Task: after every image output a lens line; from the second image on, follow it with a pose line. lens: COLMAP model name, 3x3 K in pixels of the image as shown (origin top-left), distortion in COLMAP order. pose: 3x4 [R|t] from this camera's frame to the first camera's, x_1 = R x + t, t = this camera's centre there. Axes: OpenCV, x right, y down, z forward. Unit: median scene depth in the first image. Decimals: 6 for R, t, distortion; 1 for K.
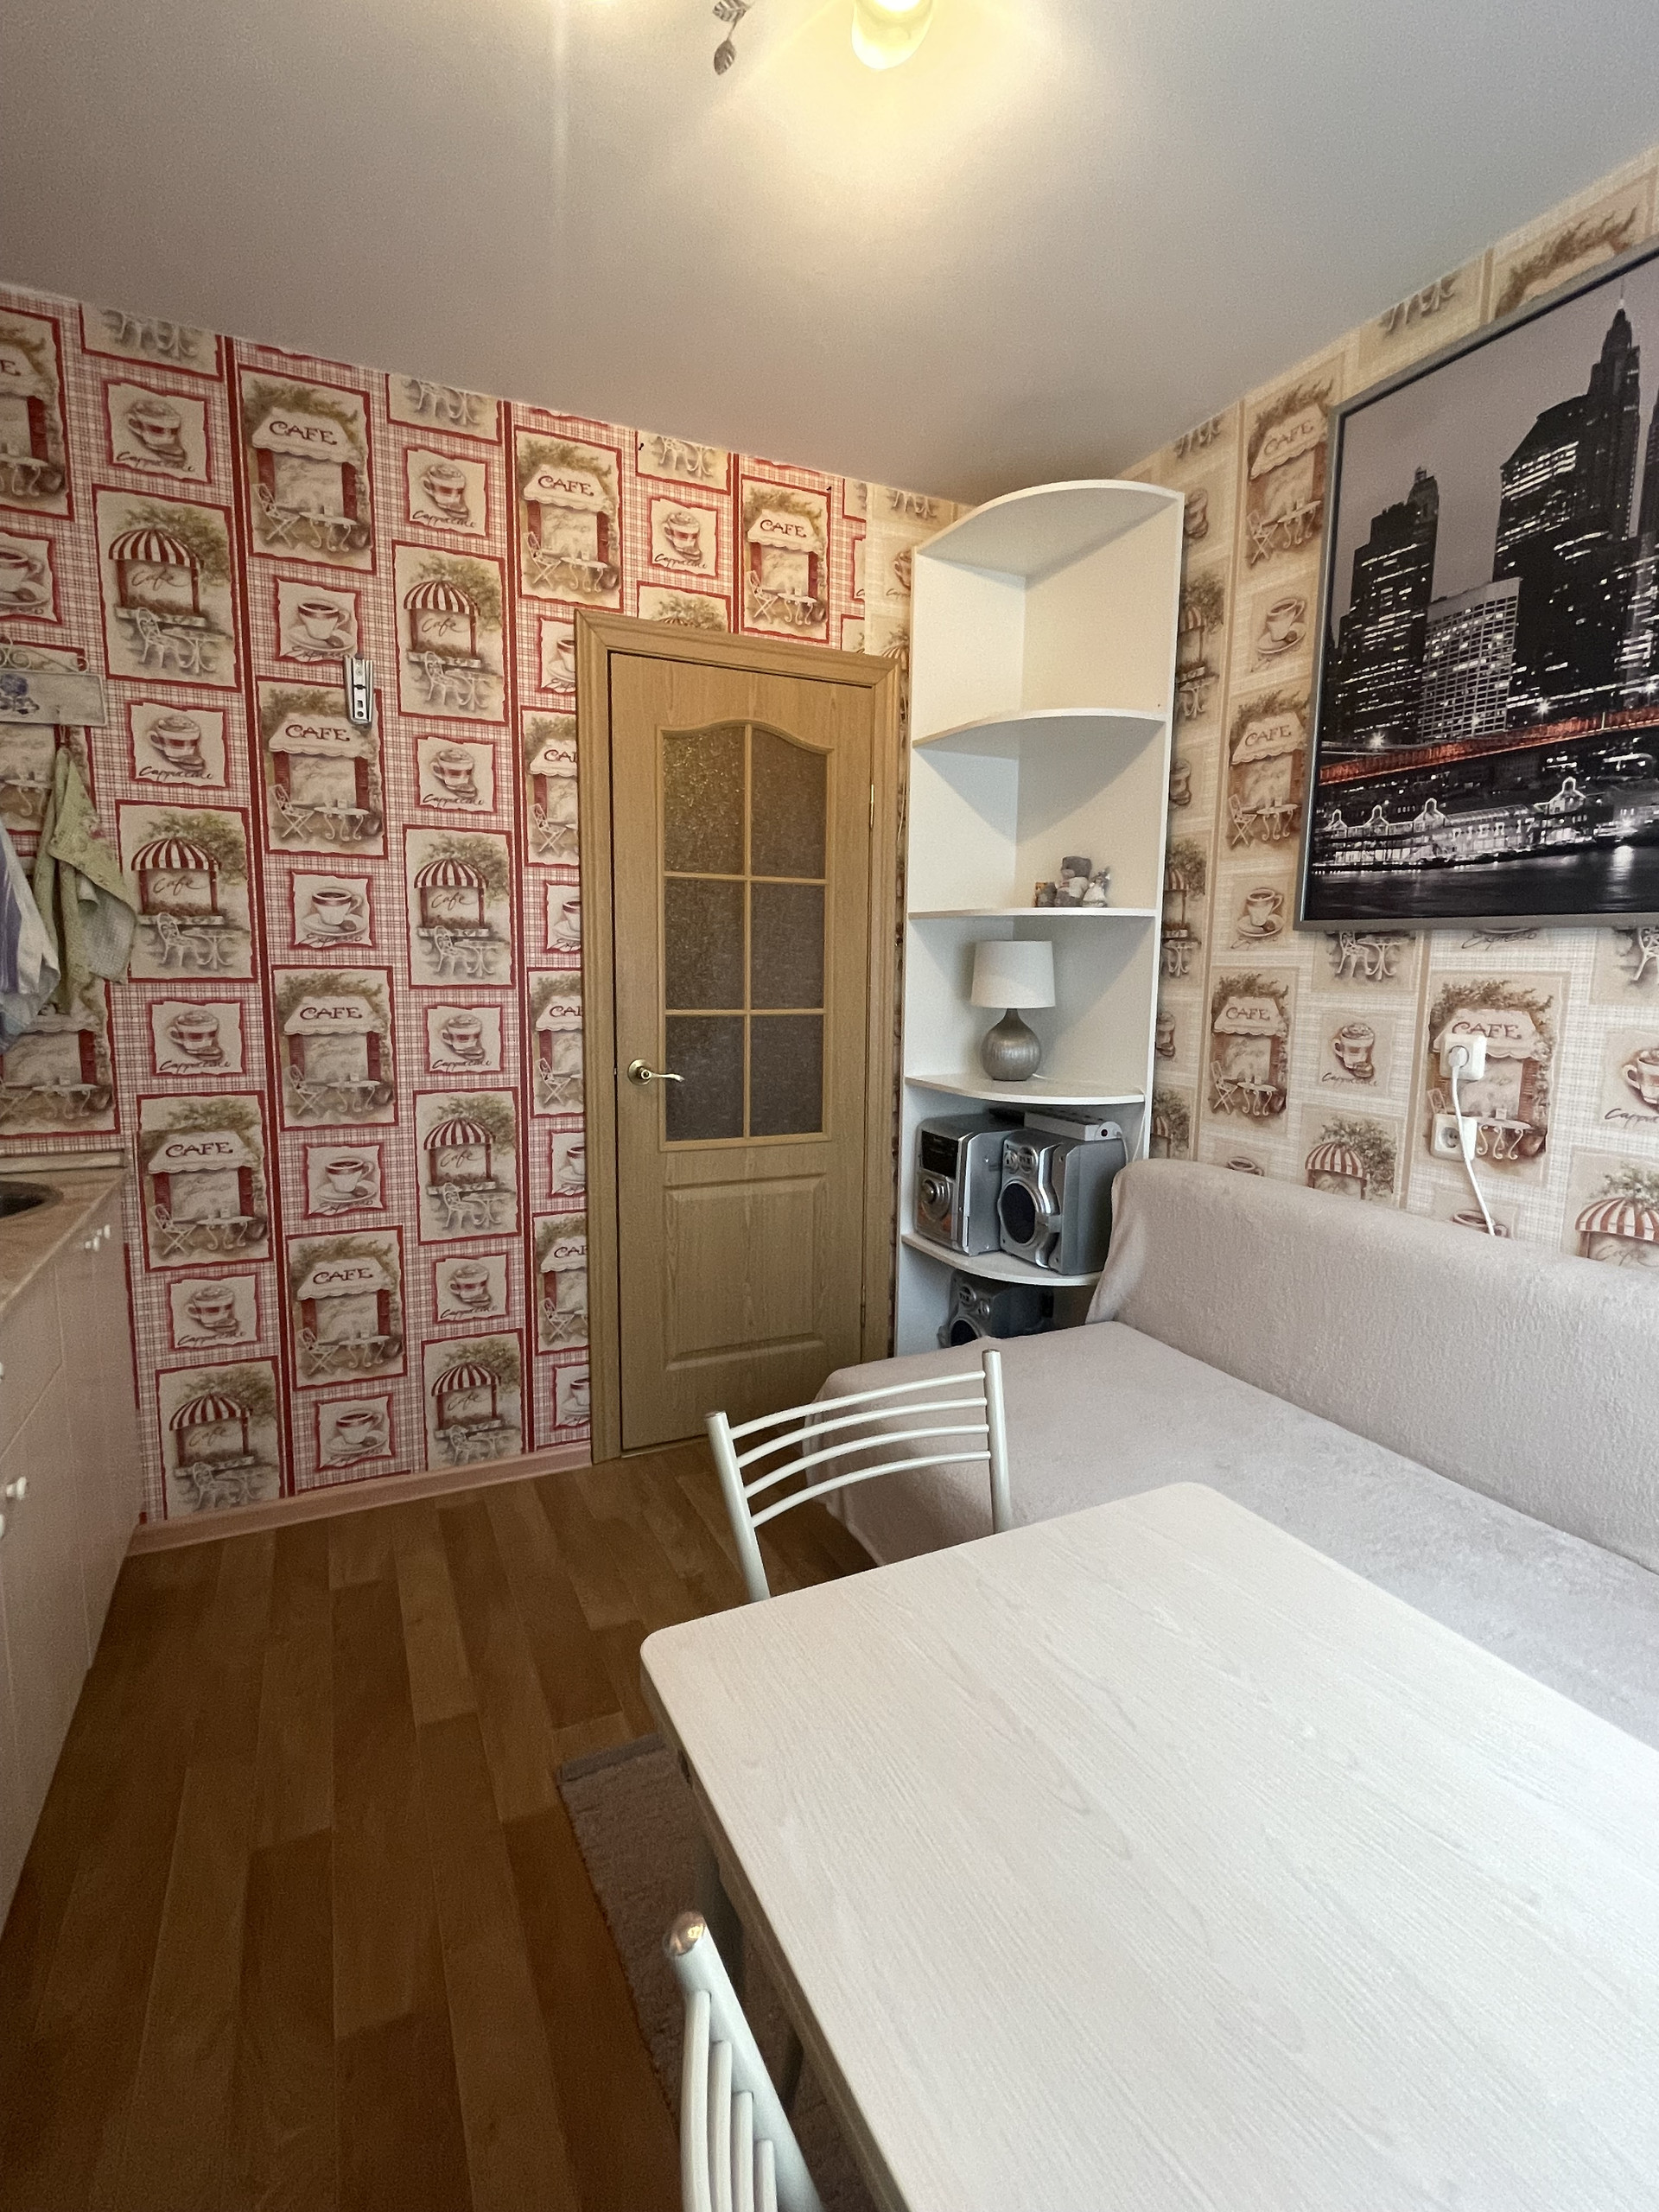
lens RADIAL K [[1050.4, 0, 817.9], [0, 1050.4, 1097.5], [0, 0, 1]] dist [-0.001766, 0.000452]
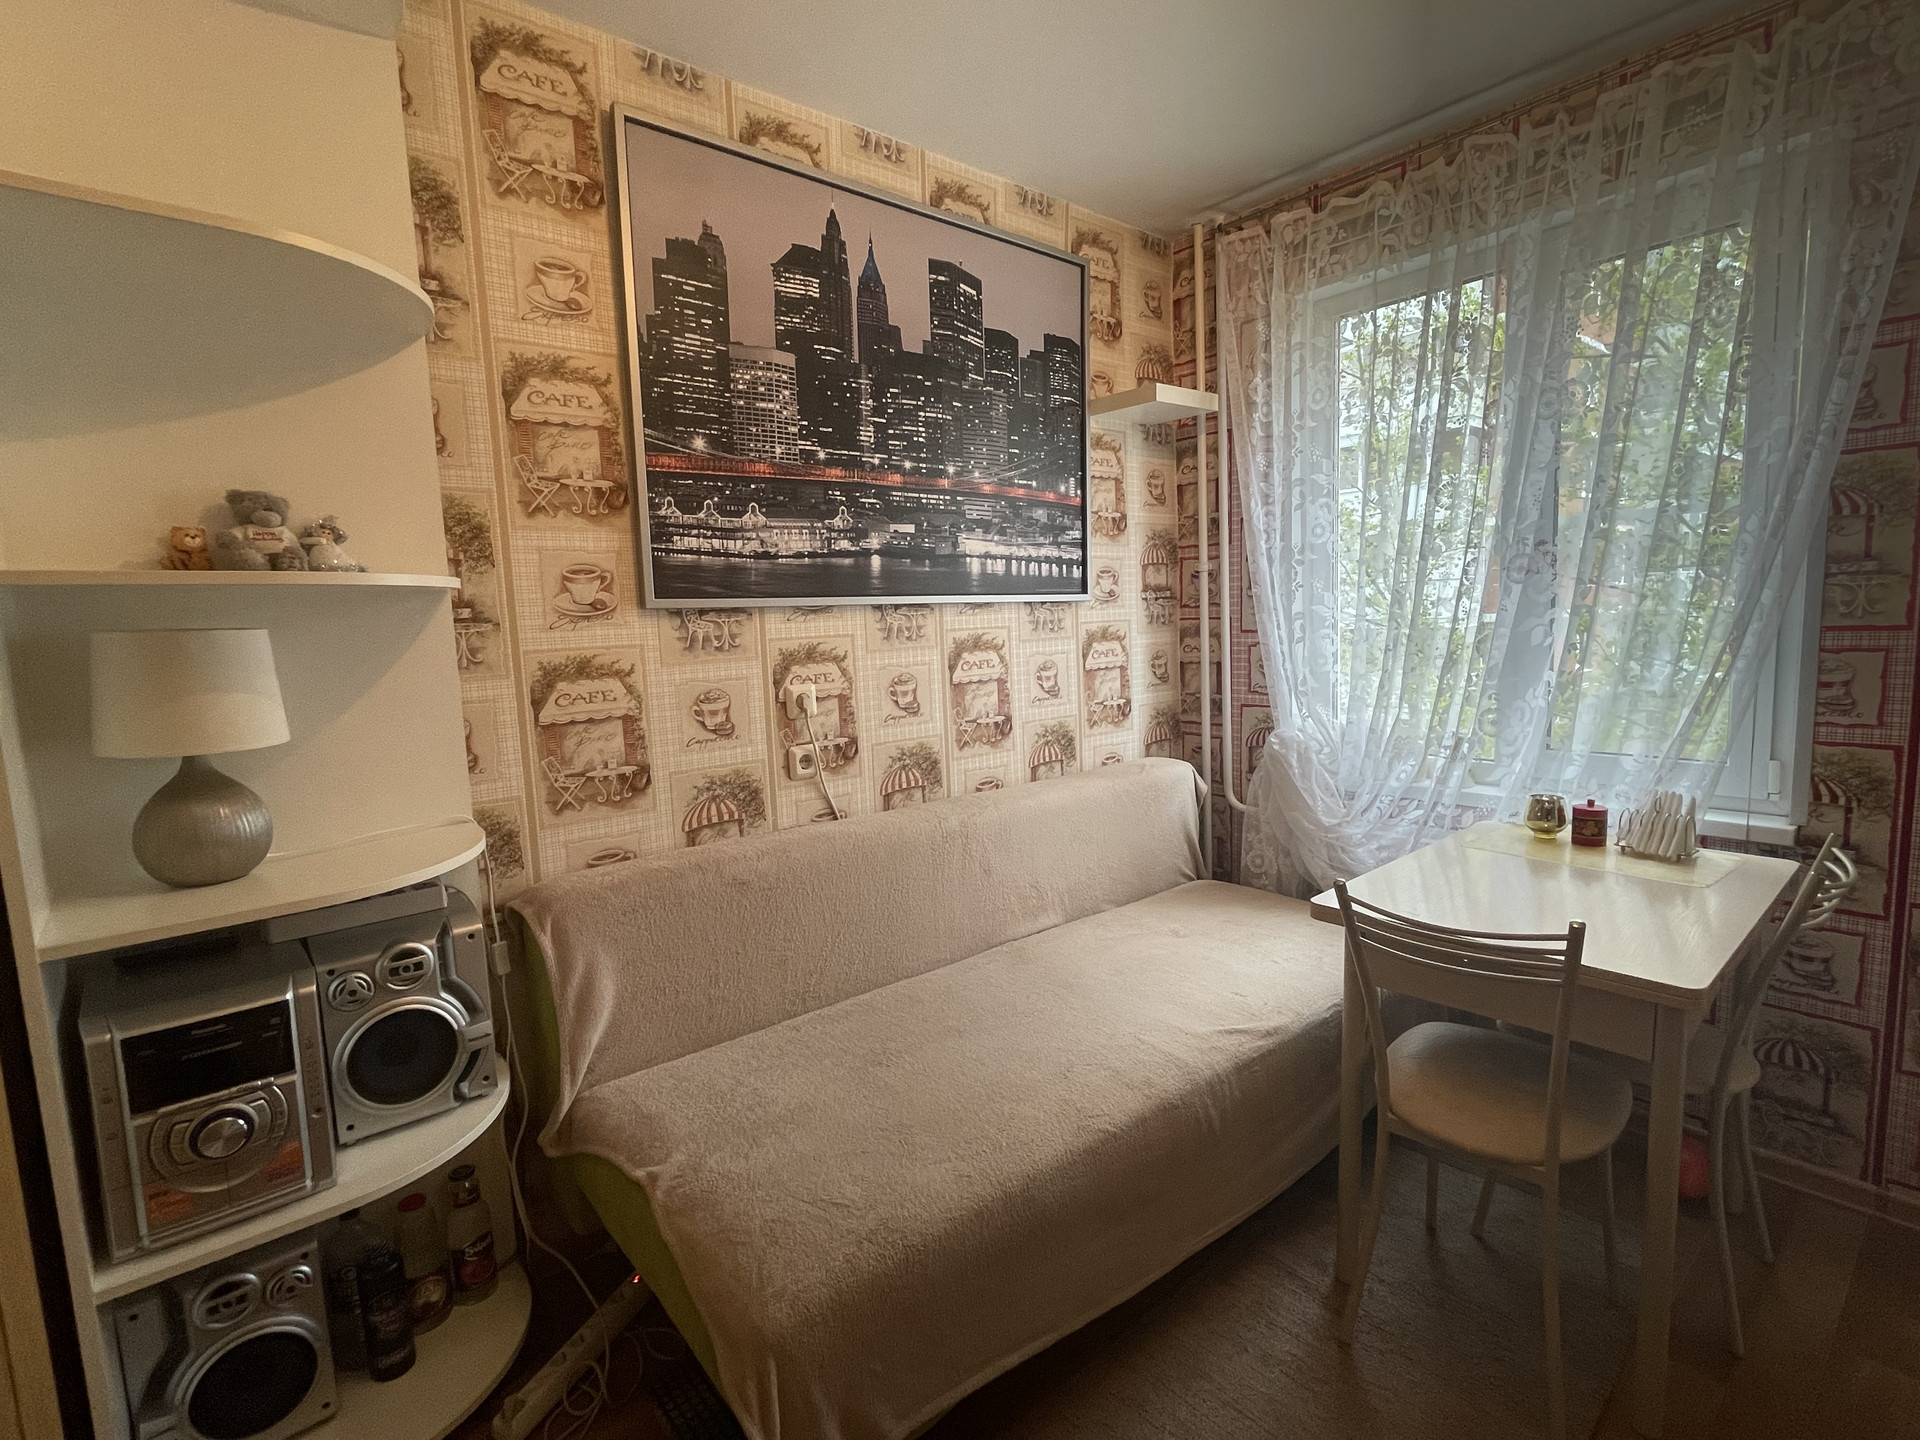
lens RADIAL K [[853.5, 0, 947.1], [0, 853.5, 719.6], [0, 0, 1]] dist [0.003570, -0.000294]
pose [[-0.223717, -0.108037, 0.968648, -0.479699], [0.172785, 0.973700, 0.148506, -0.142725], [-0.959216, 0.200591, -0.199166, 1.023227]]
